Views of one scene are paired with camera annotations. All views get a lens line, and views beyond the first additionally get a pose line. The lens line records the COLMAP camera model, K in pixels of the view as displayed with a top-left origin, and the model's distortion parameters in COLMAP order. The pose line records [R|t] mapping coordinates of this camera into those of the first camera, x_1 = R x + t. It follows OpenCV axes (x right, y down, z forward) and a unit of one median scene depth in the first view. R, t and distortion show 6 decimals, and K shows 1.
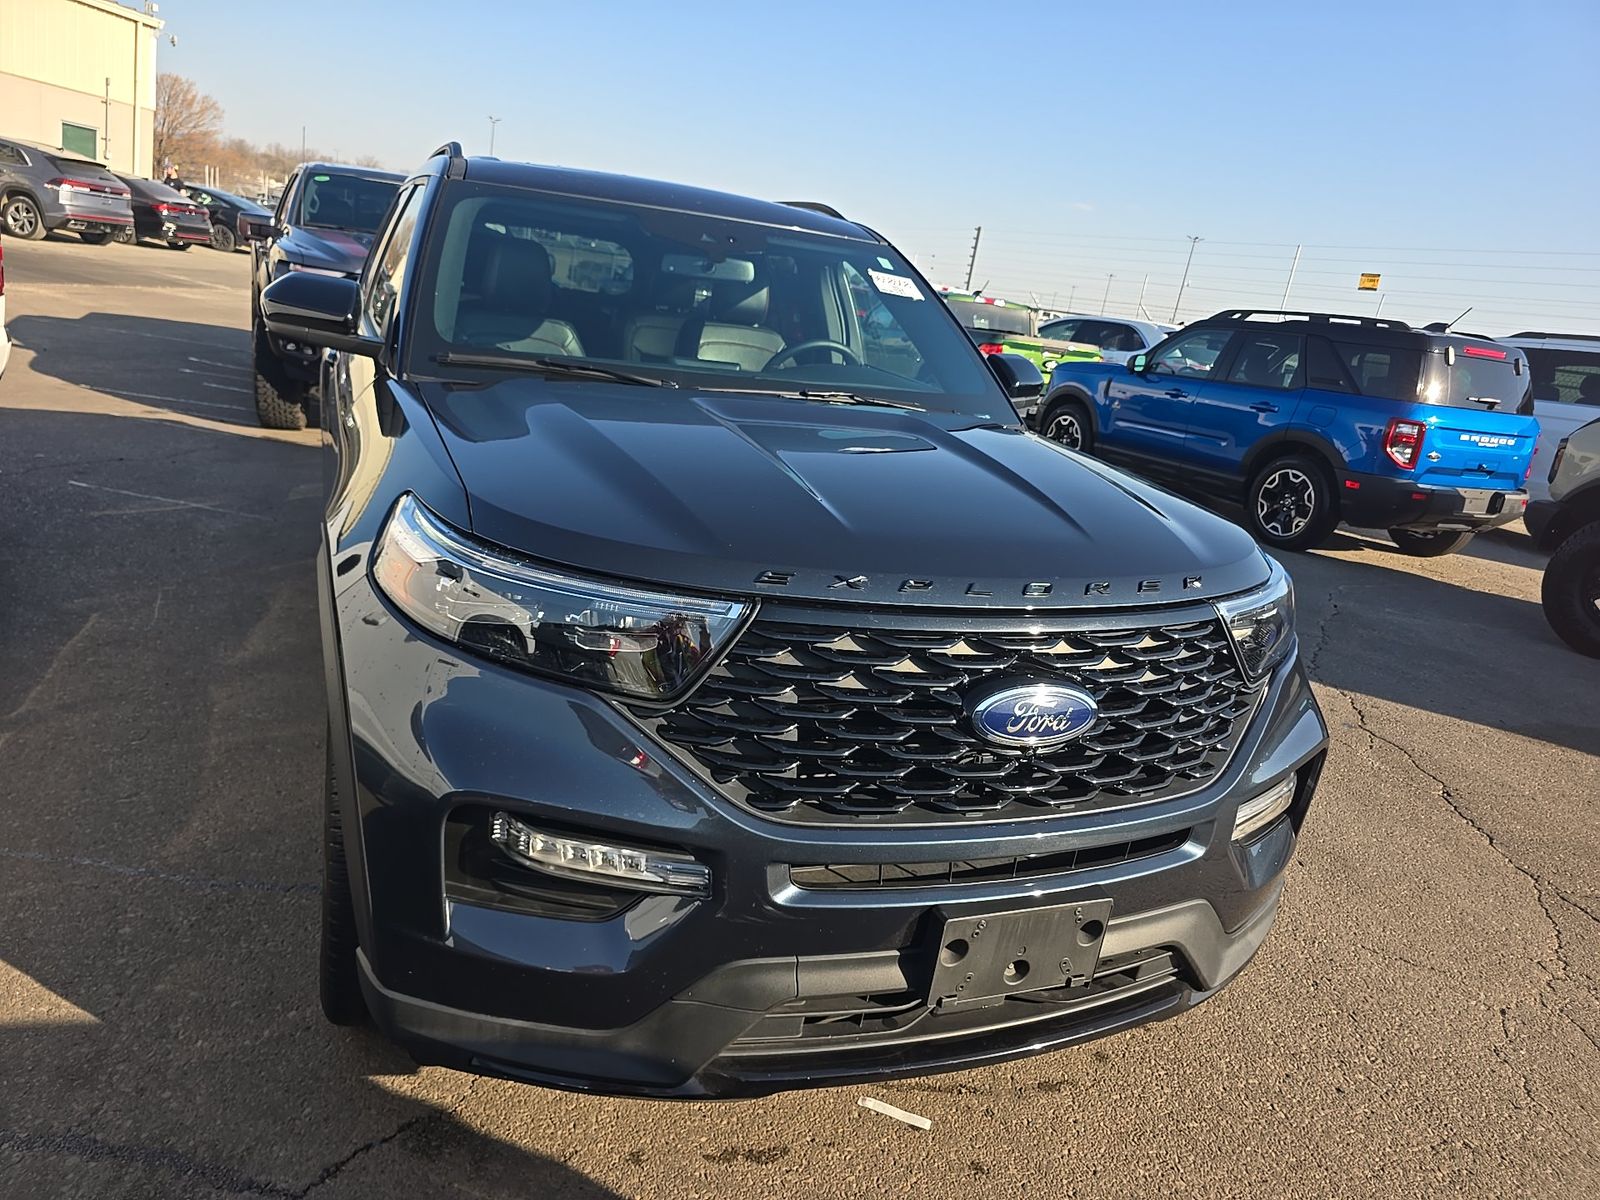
lens RADIAL K [[1078.0, 0, 791.7], [0, 1078.0, 591.9], [0, 0, 1]] dist [0.041729, -0.032113]
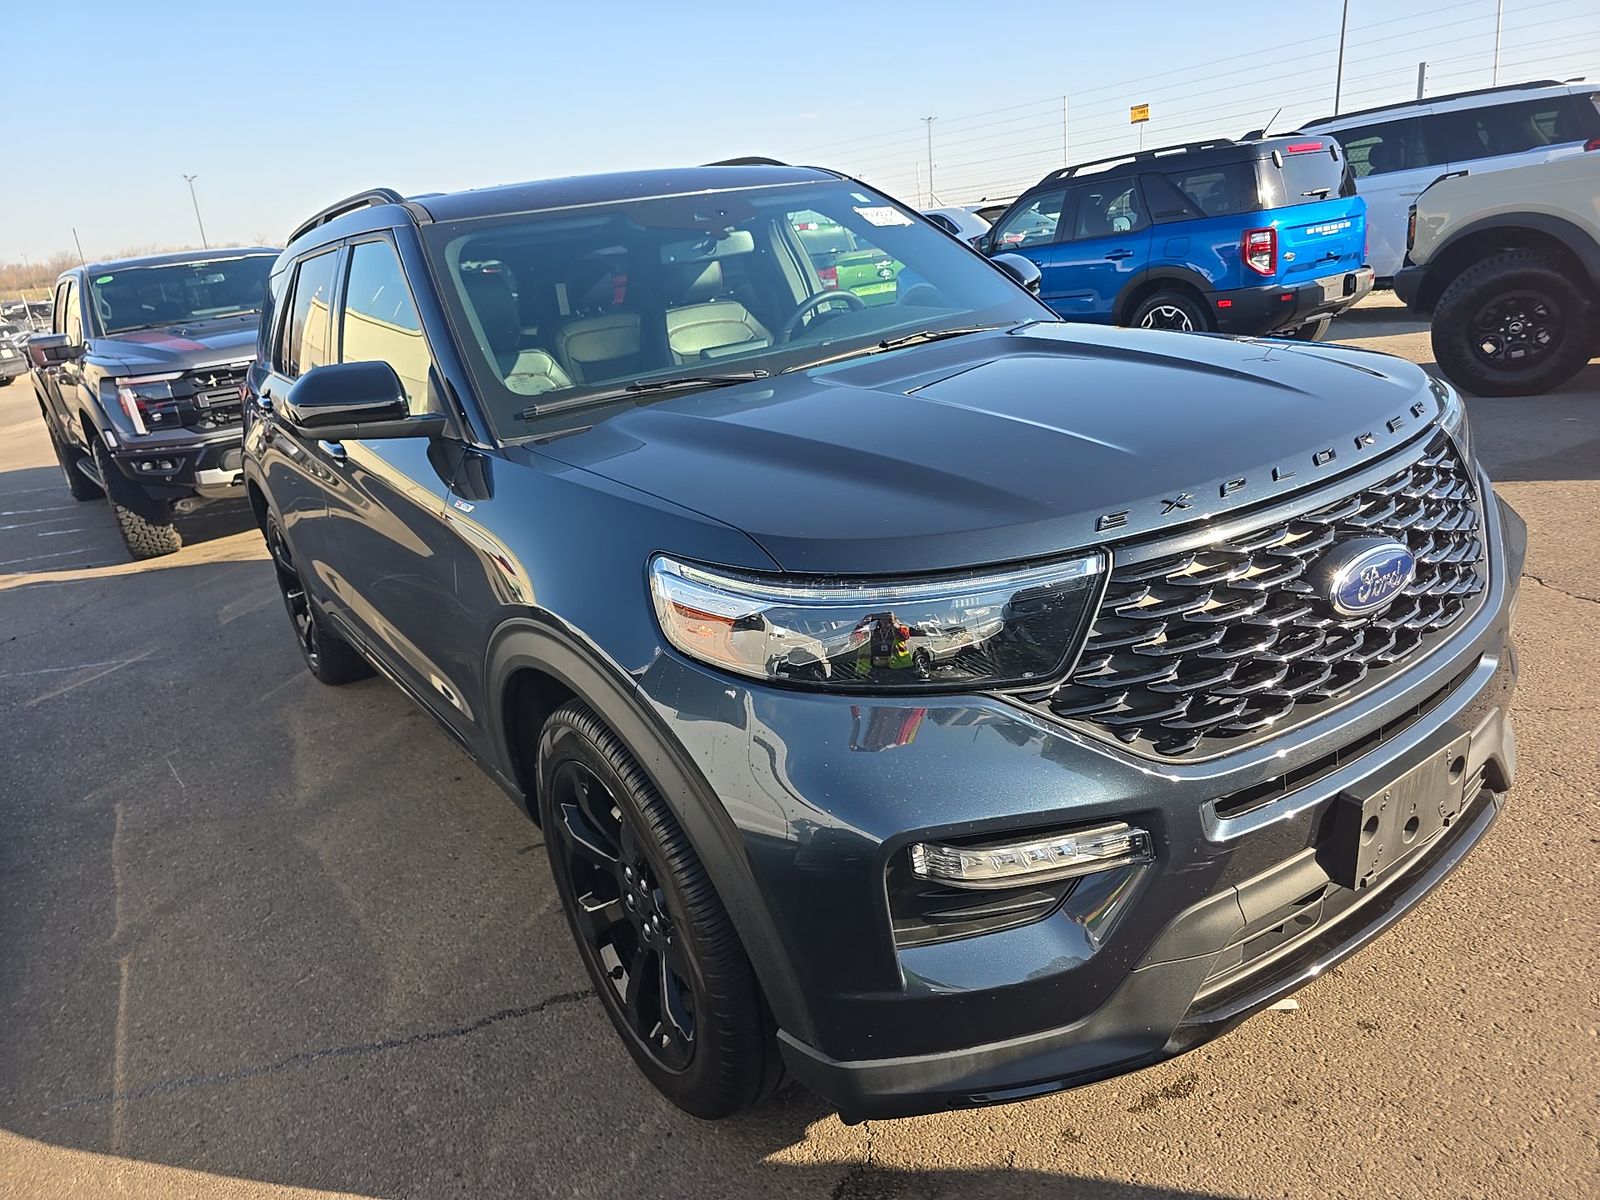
lens RADIAL K [[1078.0, 0, 804.0], [0, 1078.0, 595.1], [0, 0, 1]] dist [0.041729, -0.032113]
pose [[0.946460, -0.299749, 0.119852, -0.158978], [0.294051, 0.953704, 0.063108, -0.035678], [-0.133220, -0.024486, 0.990784, 0.034296]]
